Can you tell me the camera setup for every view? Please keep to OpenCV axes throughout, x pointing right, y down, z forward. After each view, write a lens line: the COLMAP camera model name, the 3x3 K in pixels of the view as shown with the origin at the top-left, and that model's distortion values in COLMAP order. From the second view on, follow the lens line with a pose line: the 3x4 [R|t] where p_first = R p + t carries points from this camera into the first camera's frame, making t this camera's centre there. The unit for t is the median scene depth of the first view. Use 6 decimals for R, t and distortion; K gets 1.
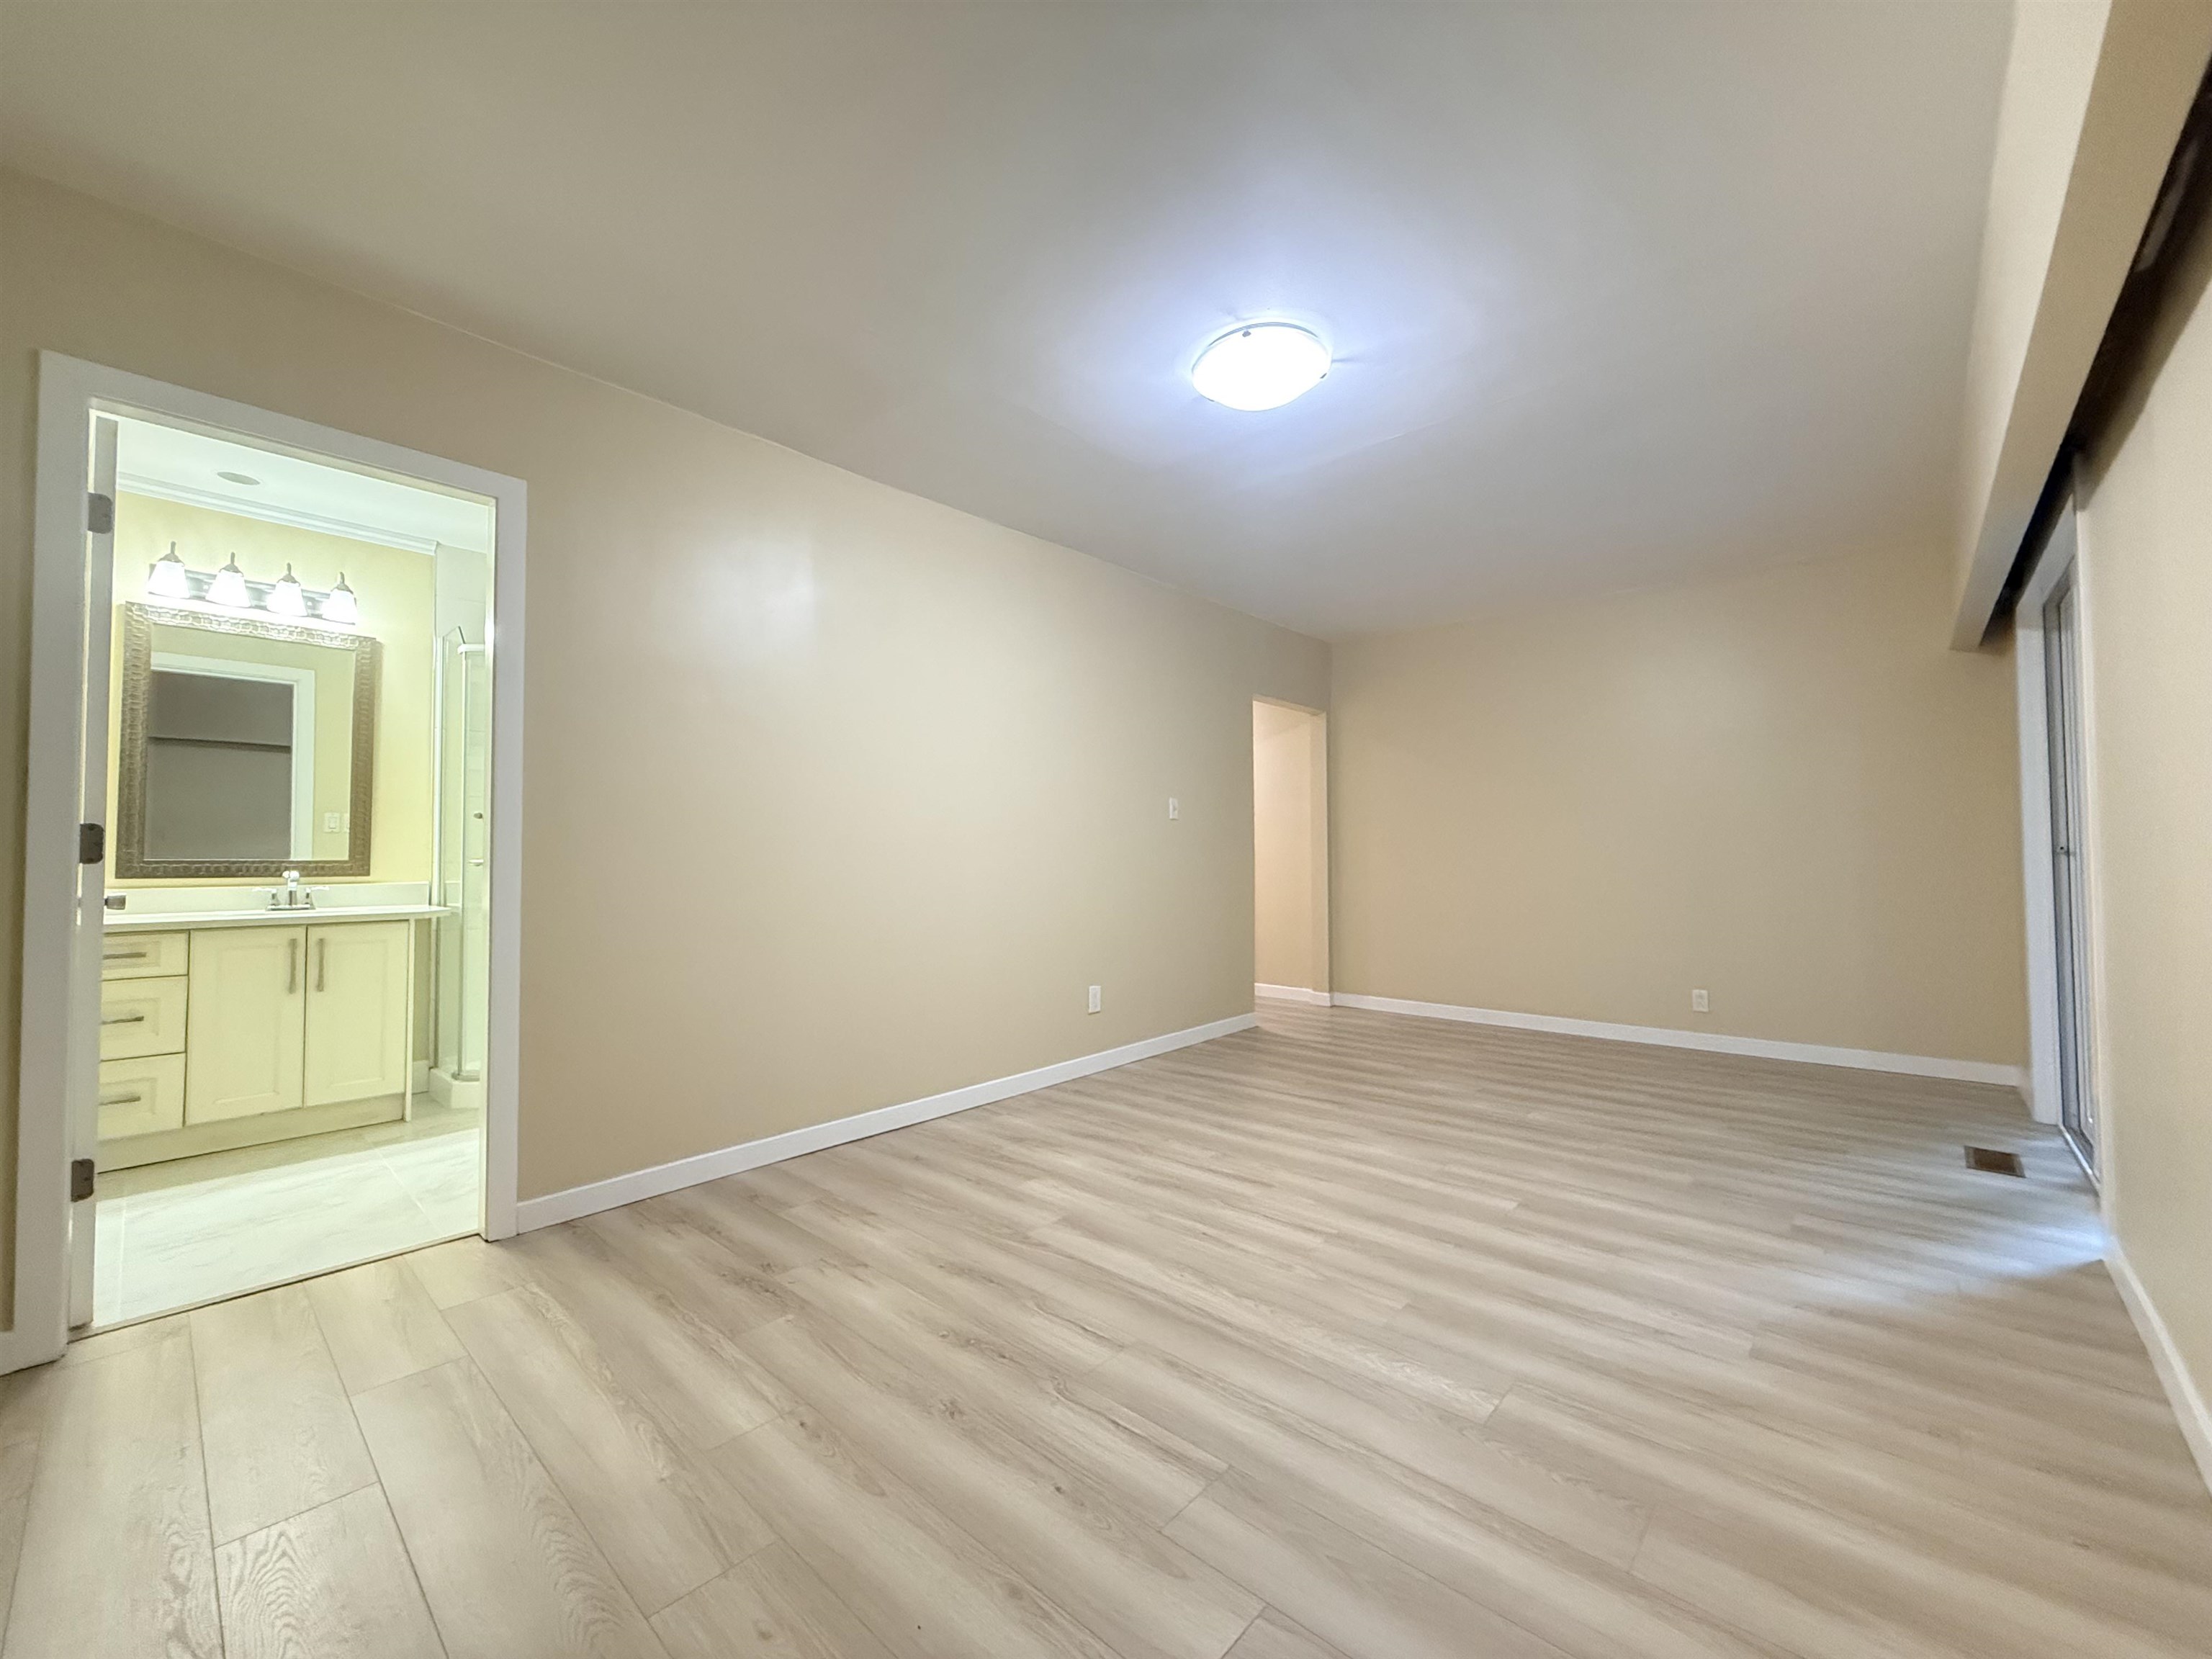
lens RADIAL K [[875.7, 0, 1100.2], [0, 875.7, 827.2], [0, 0, 1]] dist [-0.000907, 0.000092]
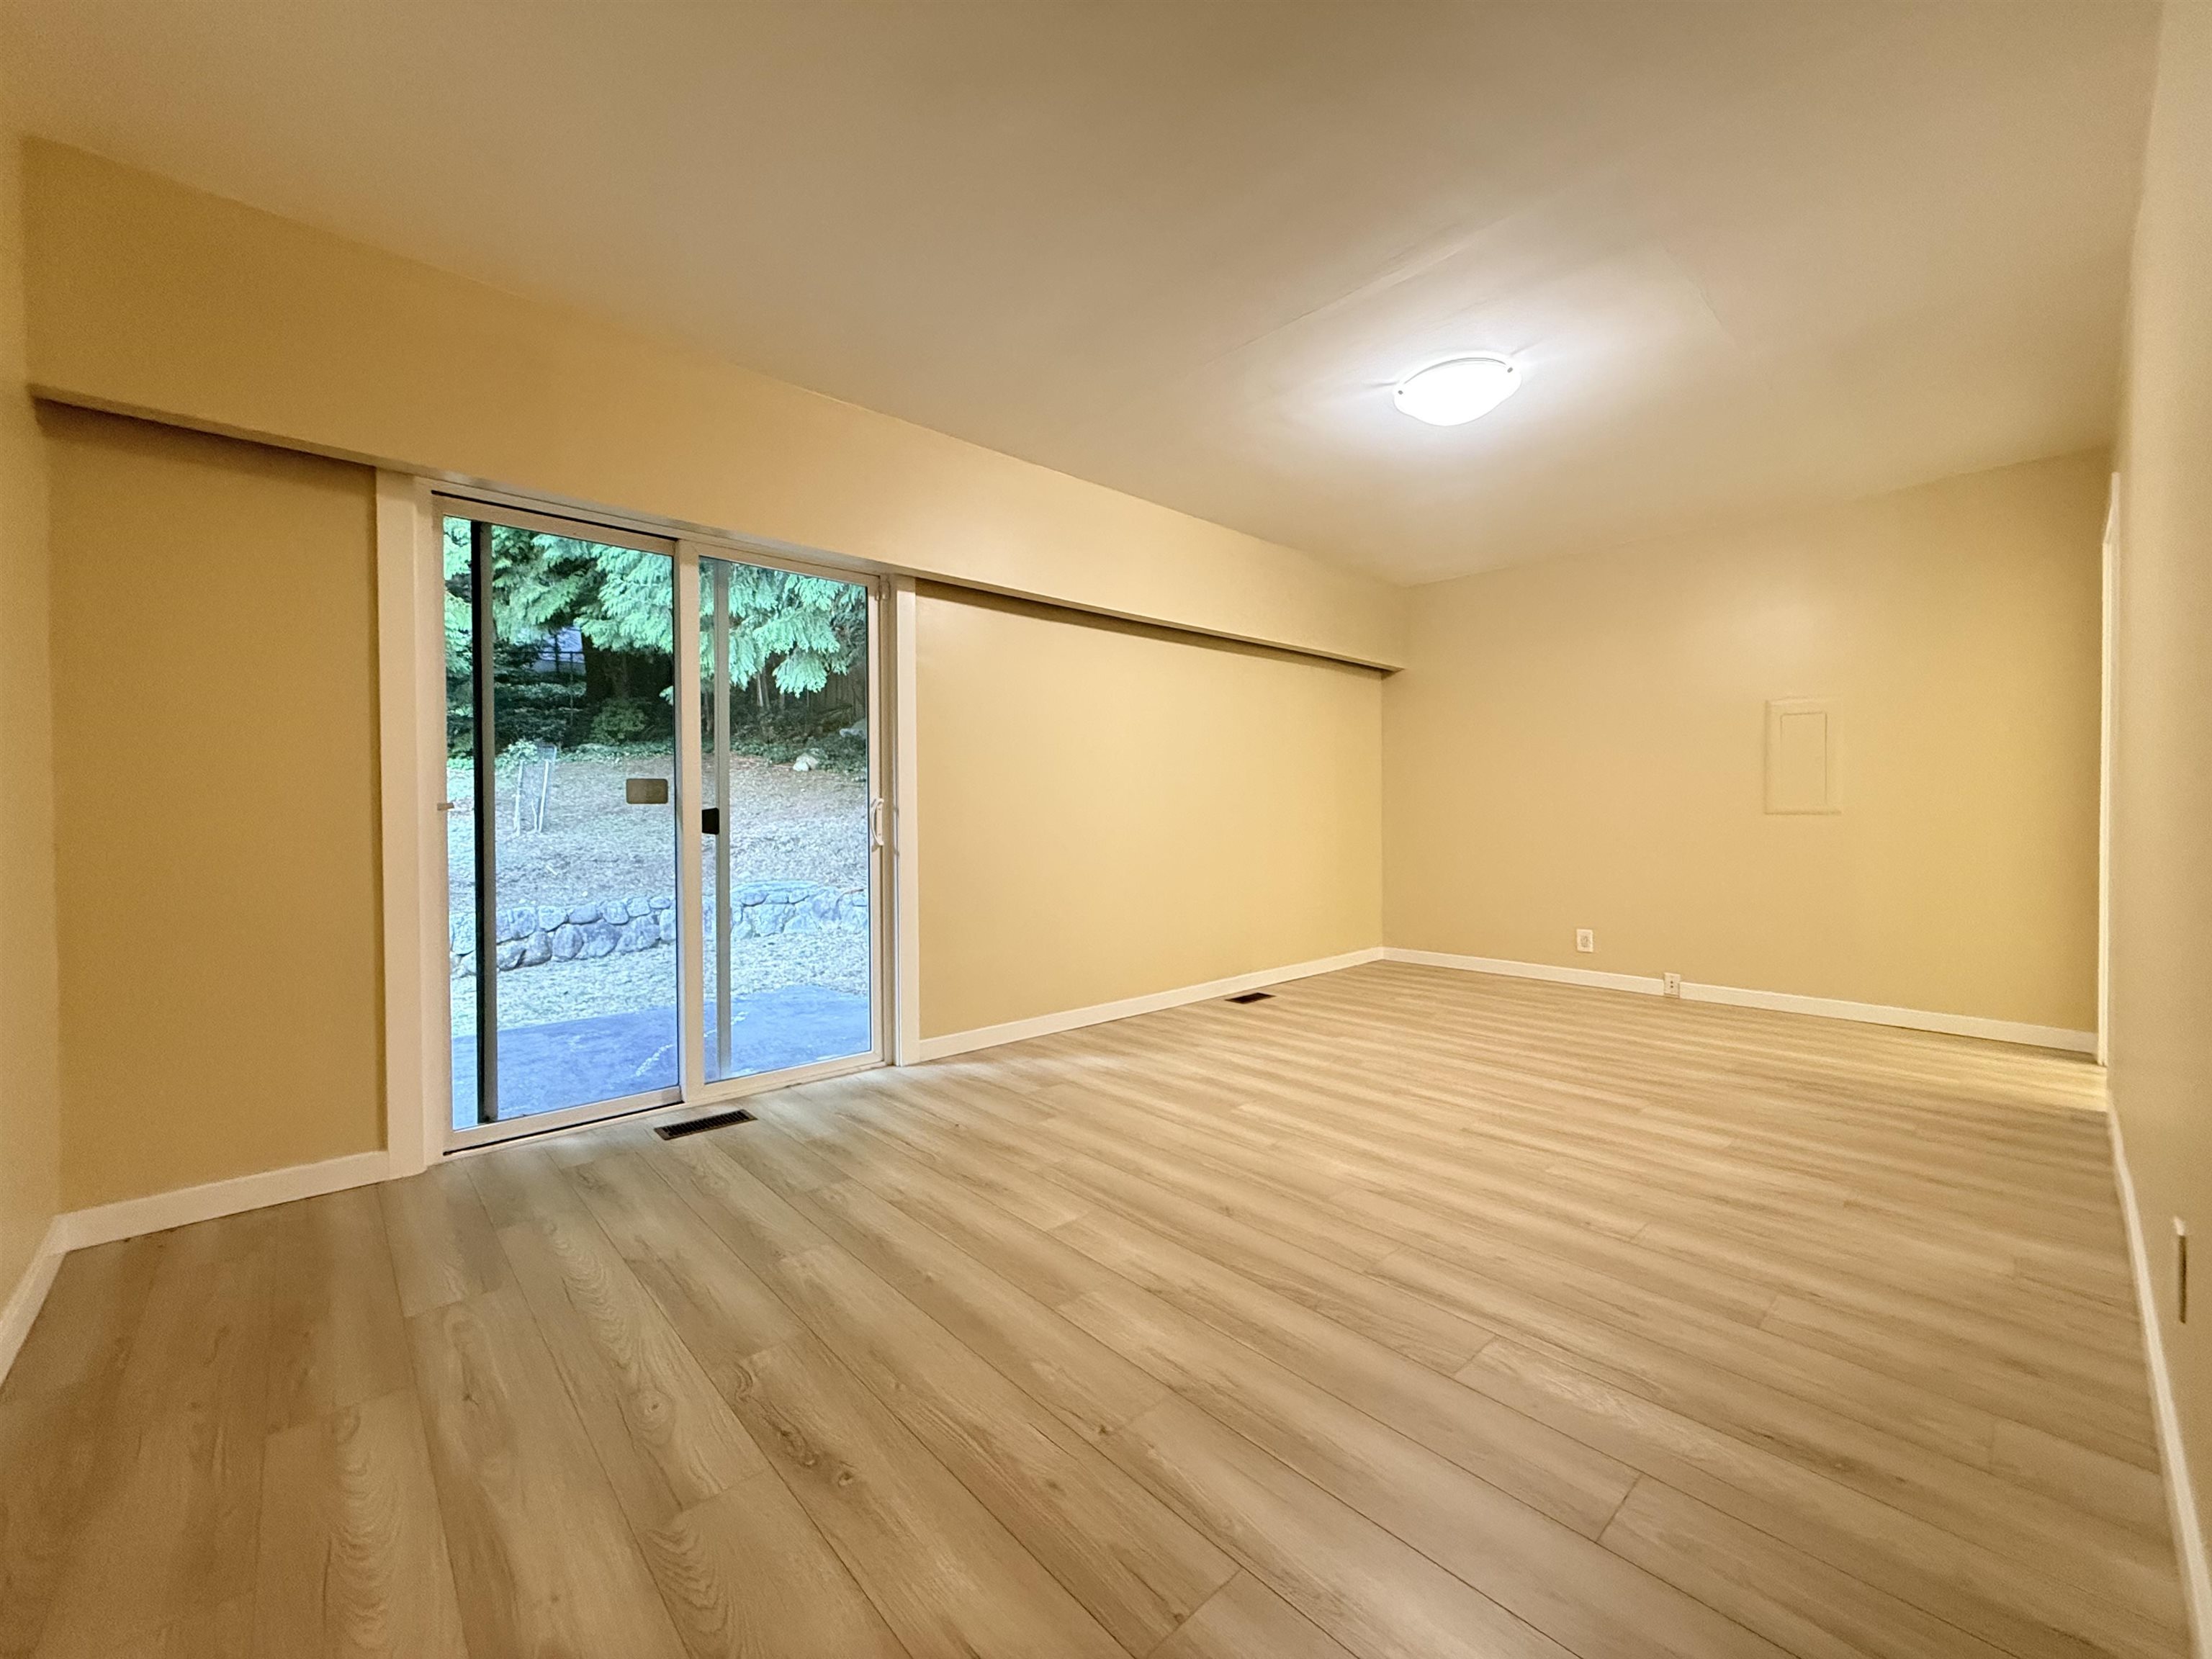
lens RADIAL K [[875.7, 0, 1104.8], [0, 875.7, 819.7], [0, 0, 1]] dist [-0.000907, 0.000092]
pose [[-0.996071, 0.011023, 0.087867, 0.344556], [0.009544, 0.999806, -0.017237, 0.043549], [-0.088040, -0.016330, -0.995983, 1.366194]]
